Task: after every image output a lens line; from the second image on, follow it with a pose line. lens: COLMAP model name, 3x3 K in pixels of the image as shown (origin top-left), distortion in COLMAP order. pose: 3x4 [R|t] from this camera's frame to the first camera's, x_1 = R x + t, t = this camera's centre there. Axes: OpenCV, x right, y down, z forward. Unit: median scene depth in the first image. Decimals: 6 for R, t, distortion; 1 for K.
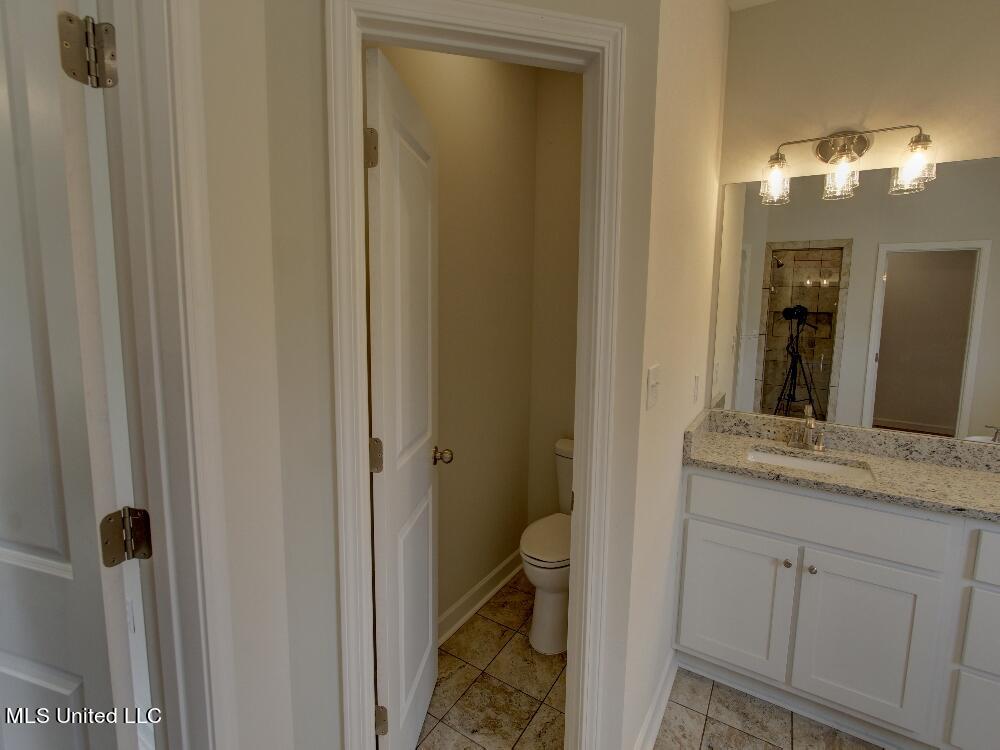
lens RADIAL K [[464.0, 0, 507.3], [0, 464.0, 356.8], [0, 0, 1]] dist [-0.002119, -0.000363]
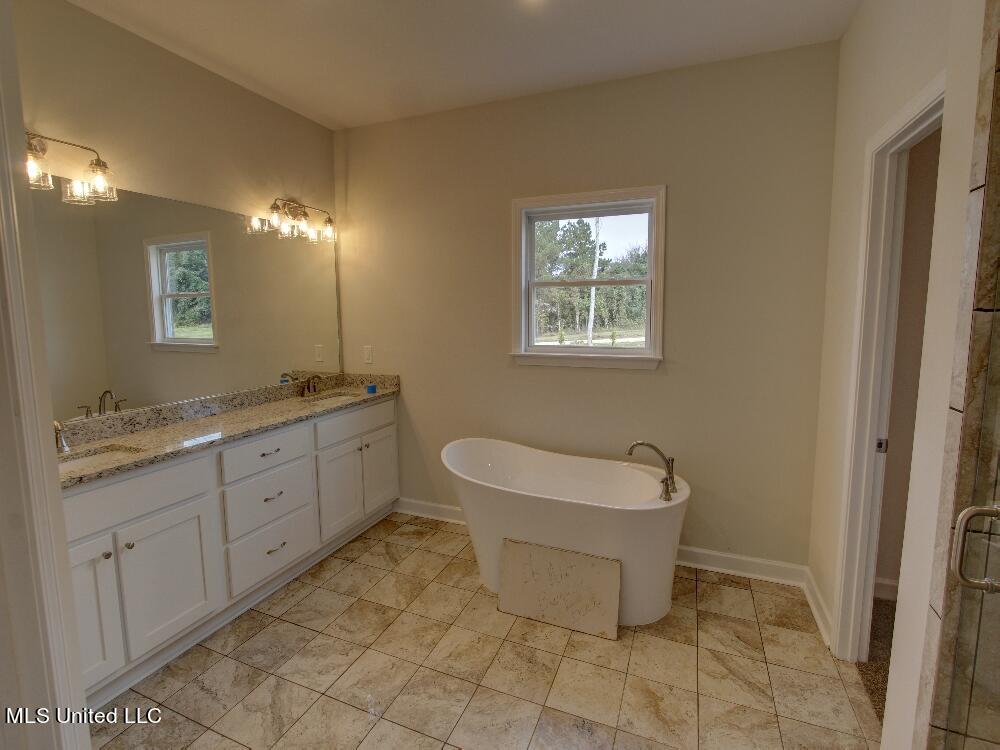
lens RADIAL K [[464.0, 0, 507.3], [0, 464.0, 356.8], [0, 0, 1]] dist [-0.002119, -0.000363]
pose [[-0.160857, -0.118028, 0.979895, -0.493839], [0.114023, 0.983954, 0.137235, -0.027825], [-0.980369, 0.133806, -0.144818, 0.215480]]
